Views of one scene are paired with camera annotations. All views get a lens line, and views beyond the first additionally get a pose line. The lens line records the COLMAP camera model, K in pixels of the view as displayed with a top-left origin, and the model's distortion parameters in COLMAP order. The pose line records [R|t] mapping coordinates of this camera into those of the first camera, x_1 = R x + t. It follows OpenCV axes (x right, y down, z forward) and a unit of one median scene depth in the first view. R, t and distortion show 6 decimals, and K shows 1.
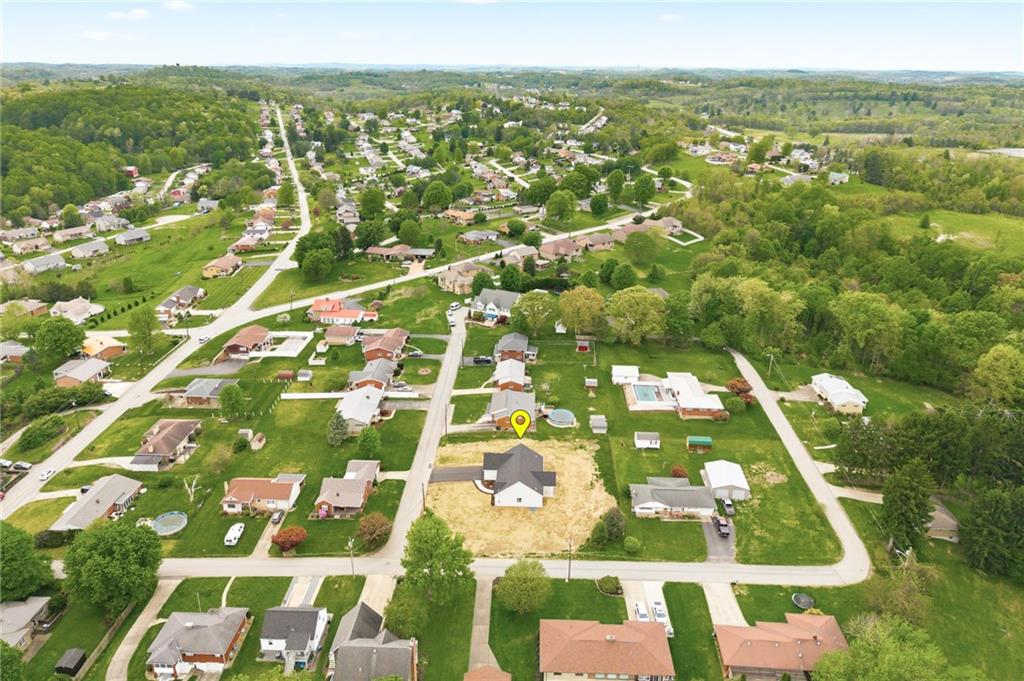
lens RADIAL K [[639.9, 0, 516.2], [0, 639.9, 337.8], [0, 0, 1]] dist [-0.005492, -0.001245]
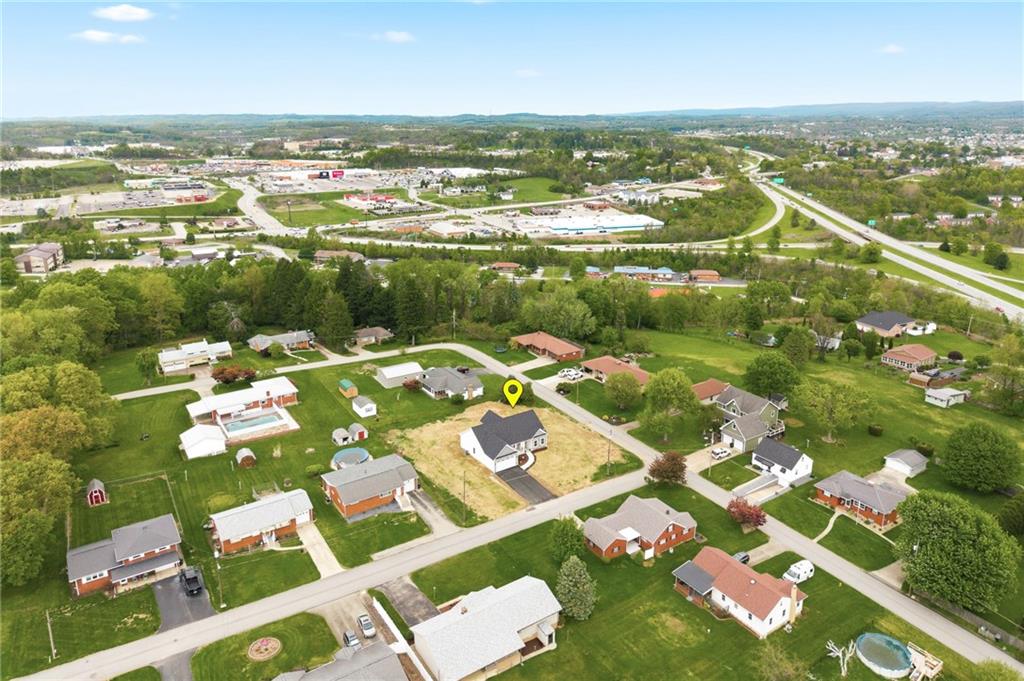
lens RADIAL K [[692.2, 0, 512.0], [0, 692.2, 340.5], [0, 0, 1]] dist [0.073002, -0.084570]
pose [[-0.596742, -0.247370, 0.763353, -0.725950], [0.305187, 0.809844, 0.501012, -0.389579], [-0.742132, 0.531940, -0.407774, 1.306210]]
